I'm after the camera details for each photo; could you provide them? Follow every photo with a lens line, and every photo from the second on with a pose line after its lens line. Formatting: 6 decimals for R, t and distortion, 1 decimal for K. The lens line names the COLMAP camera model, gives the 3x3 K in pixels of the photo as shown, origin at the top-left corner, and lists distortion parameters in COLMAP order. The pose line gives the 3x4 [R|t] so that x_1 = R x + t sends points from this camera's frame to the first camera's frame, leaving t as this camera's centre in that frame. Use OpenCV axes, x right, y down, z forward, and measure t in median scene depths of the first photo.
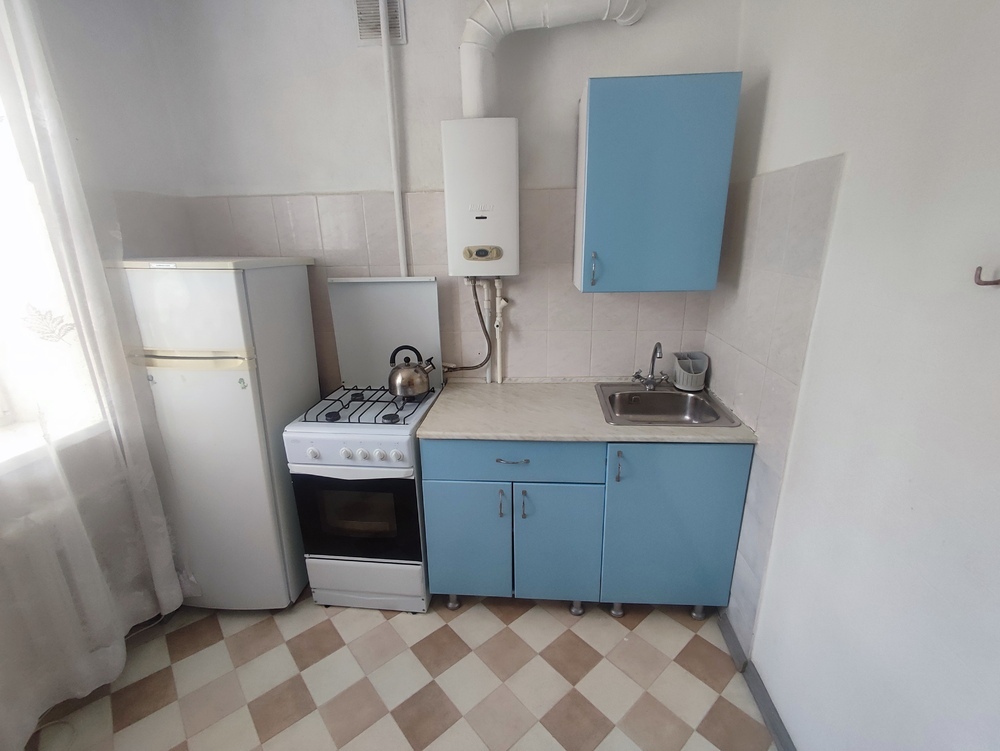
lens RADIAL K [[457.6, 0, 500.8], [0, 457.6, 380.1], [0, 0, 1]] dist [0.002948, -0.000080]
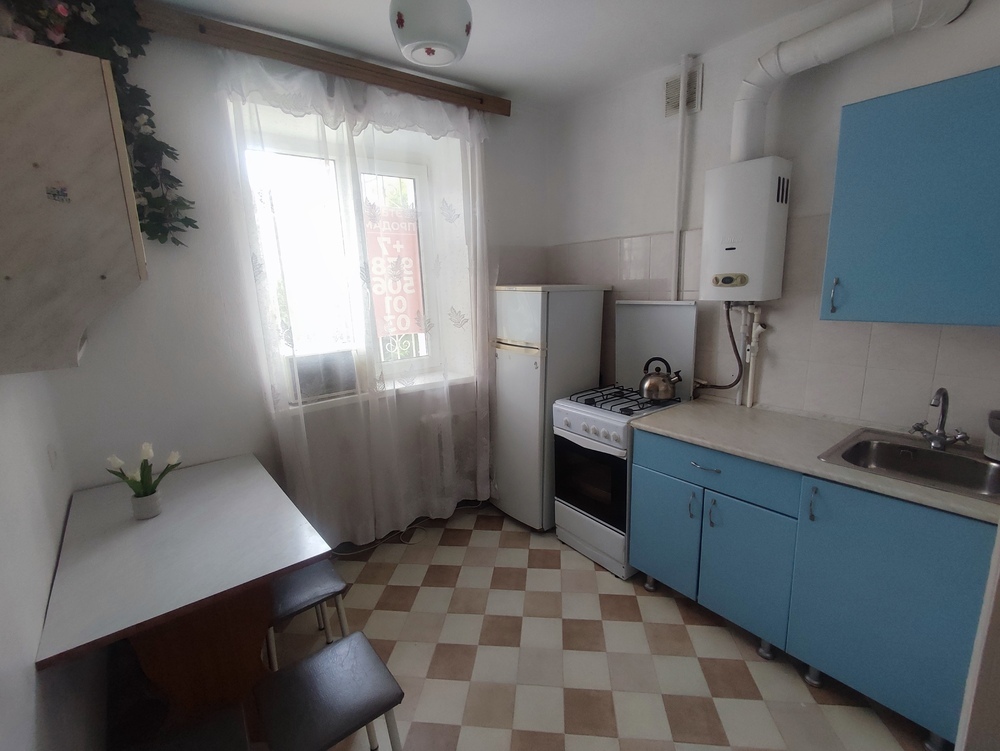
lens RADIAL K [[457.6, 0, 500.8], [0, 457.6, 380.1], [0, 0, 1]] dist [0.002948, -0.000080]
pose [[0.675404, 0.150602, -0.721906, 0.407378], [-0.199175, 0.979798, 0.018058, 0.045269], [0.710041, 0.131589, 0.691755, -0.115657]]
